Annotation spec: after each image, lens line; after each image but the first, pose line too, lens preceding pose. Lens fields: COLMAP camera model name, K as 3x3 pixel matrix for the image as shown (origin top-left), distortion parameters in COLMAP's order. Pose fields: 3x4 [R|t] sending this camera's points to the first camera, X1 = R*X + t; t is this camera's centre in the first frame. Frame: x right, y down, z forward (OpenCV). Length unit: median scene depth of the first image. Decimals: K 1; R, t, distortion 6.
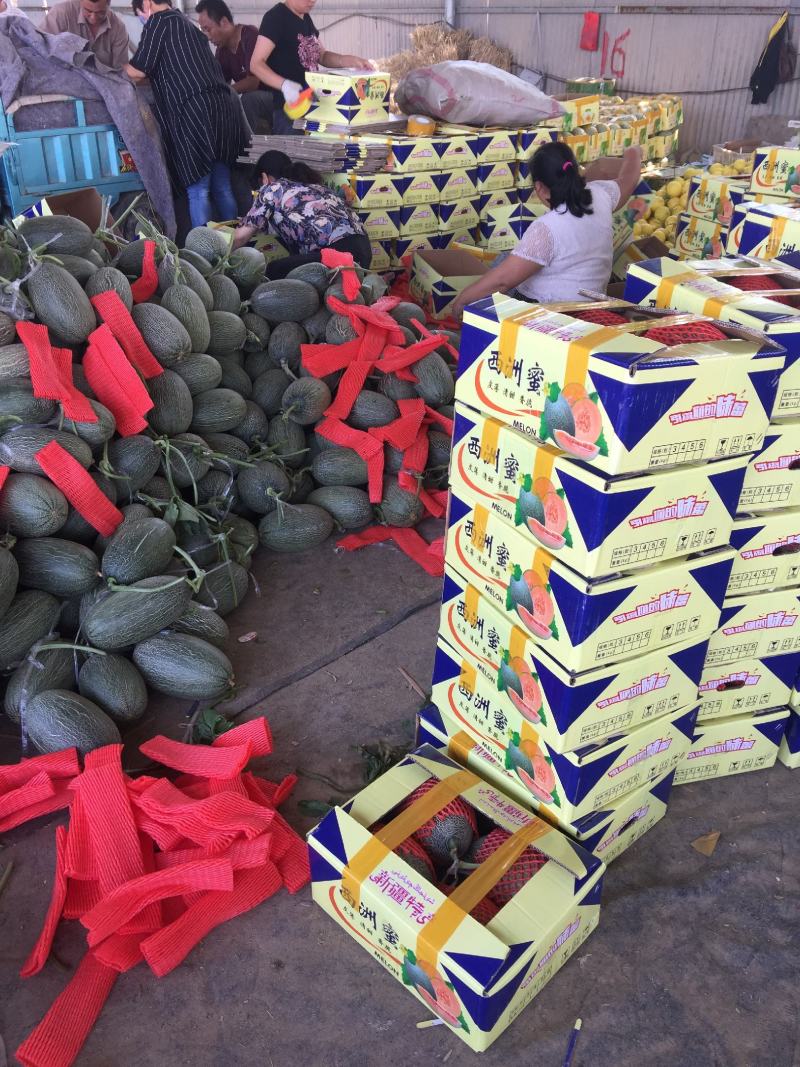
lens RADIAL K [[901.1, 0, 400.0], [0, 901.1, 533.5], [0, 0, 1]] dist [0.086967, -0.141723]
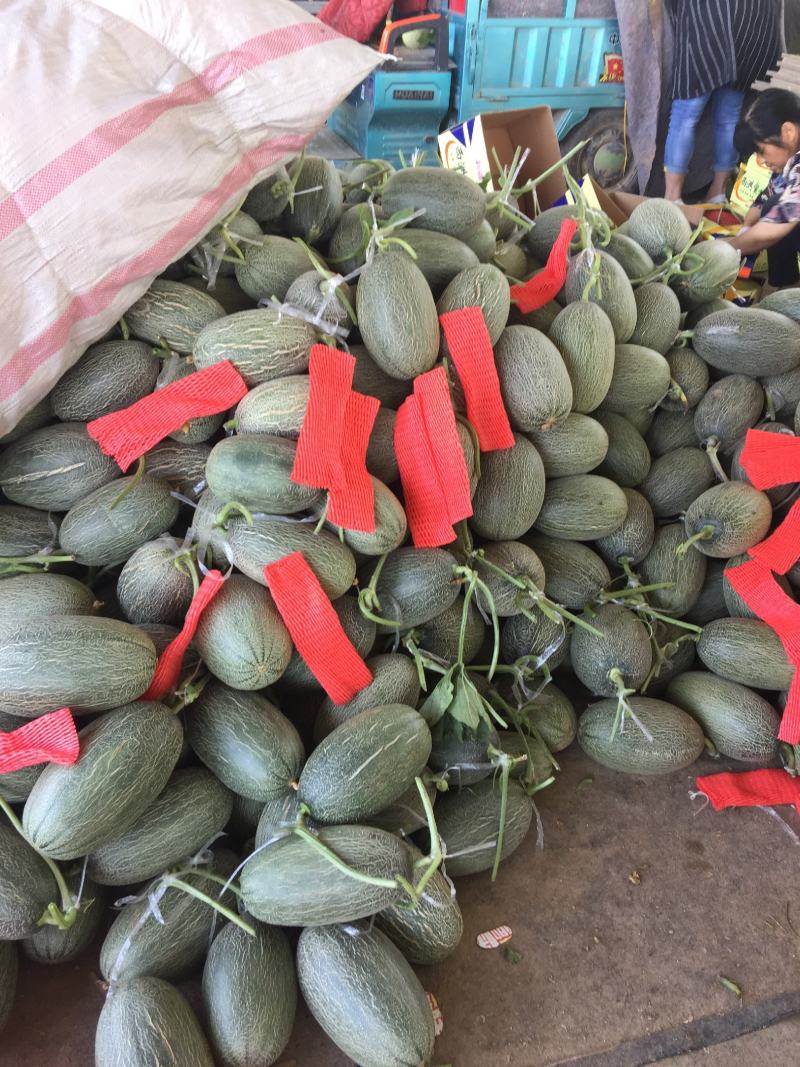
lens RADIAL K [[901.1, 0, 400.0], [0, 901.1, 533.5], [0, 0, 1]] dist [0.086967, -0.141723]
pose [[0.872184, 0.312242, -0.376564, -0.066387], [-0.272635, 0.949422, 0.155780, -0.188784], [0.406160, -0.033205, 0.913199, 0.362526]]
